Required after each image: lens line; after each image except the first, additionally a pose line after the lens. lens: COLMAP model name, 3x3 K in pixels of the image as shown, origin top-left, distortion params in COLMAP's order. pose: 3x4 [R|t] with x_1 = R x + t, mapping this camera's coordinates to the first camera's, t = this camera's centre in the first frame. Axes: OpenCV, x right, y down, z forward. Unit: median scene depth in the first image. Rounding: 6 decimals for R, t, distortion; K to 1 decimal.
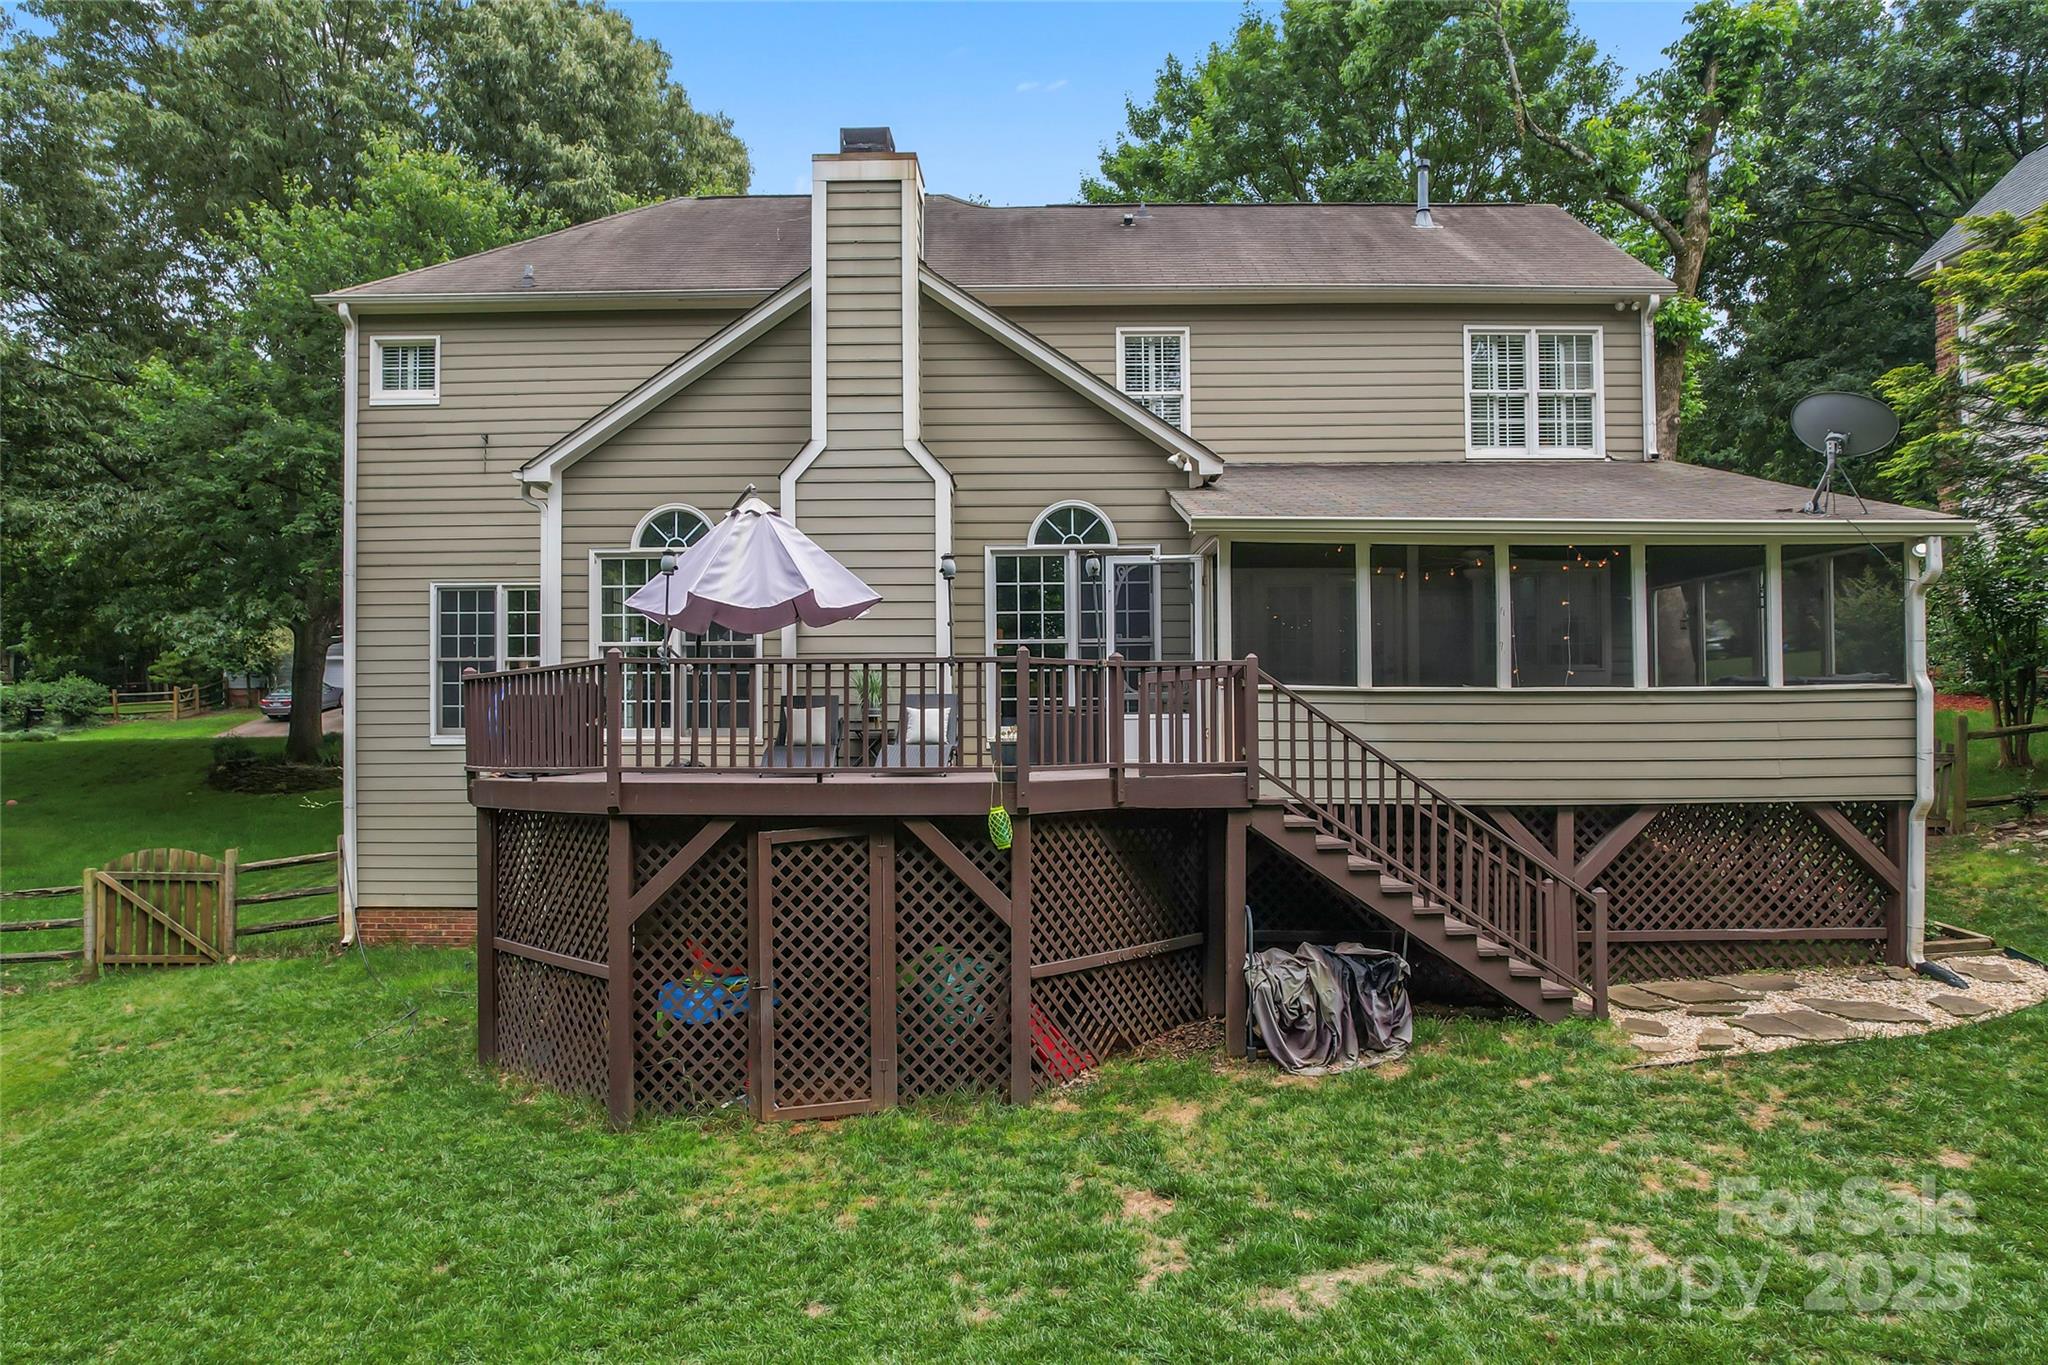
lens RADIAL K [[1280.3, 0, 1024.0], [0, 1280.3, 682.5], [0, 0, 1]] dist [-0.035956, 0.000106]
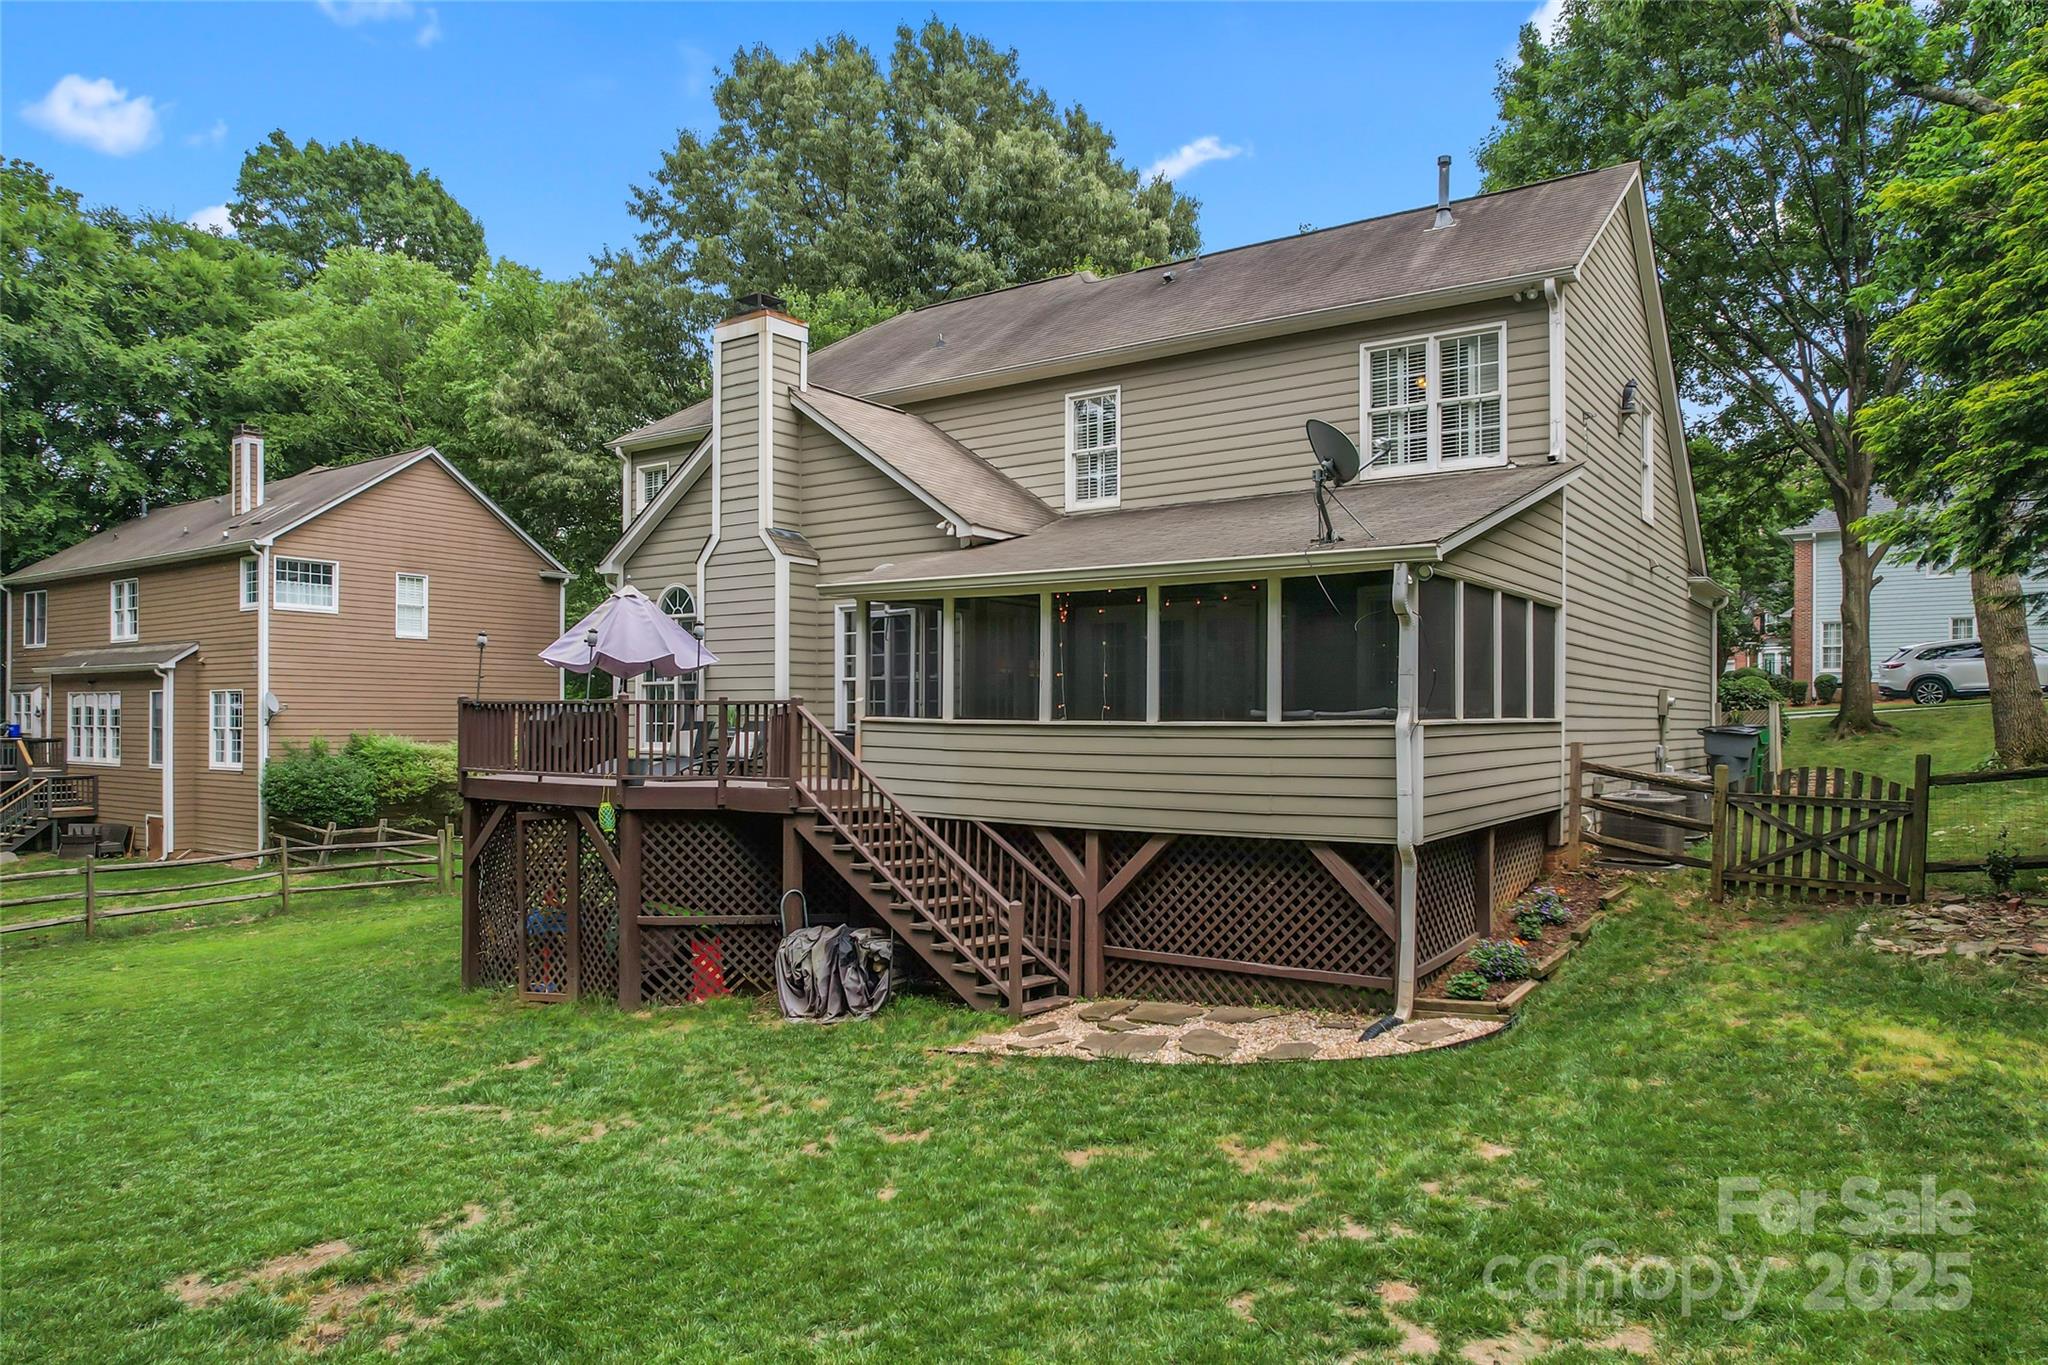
lens RADIAL K [[1299.3, 0, 1024.0], [0, 1299.3, 682.5], [0, 0, 1]] dist [-0.025797, 0.000069]
pose [[0.823360, -0.008388, -0.567457, 0.858768], [0.005613, 0.999962, -0.006636, -0.019090], [0.567492, 0.002279, 0.823376, 0.040669]]
